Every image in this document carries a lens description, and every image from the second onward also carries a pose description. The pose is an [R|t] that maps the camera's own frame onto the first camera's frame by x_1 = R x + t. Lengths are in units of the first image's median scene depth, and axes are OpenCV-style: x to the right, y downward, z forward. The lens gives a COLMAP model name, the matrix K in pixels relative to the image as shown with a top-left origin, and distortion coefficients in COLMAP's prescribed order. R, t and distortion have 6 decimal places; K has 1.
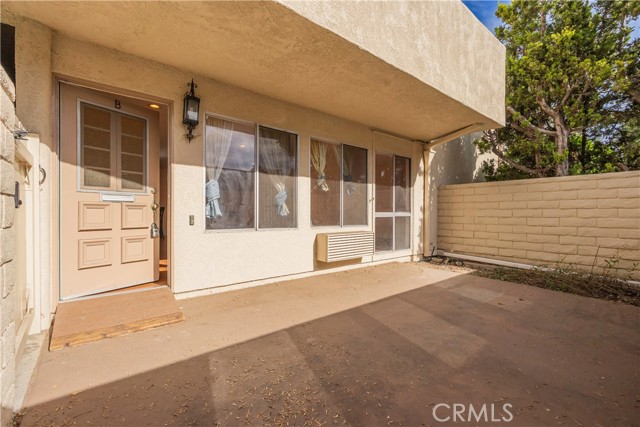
lens RADIAL K [[282.5, 0, 322.8], [0, 282.5, 216.7], [0, 0, 1]] dist [0.000680, -0.001425]
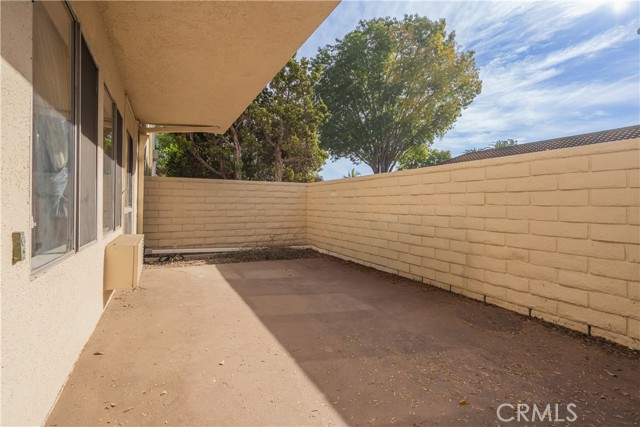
lens RADIAL K [[282.5, 0, 314.2], [0, 282.5, 200.0], [0, 0, 1]] dist [0.000680, -0.001425]
pose [[0.203312, 0.015766, 0.978987, -0.699605], [0.006576, 0.999826, -0.017467, -0.030440], [-0.979092, 0.009989, 0.203173, 0.612737]]
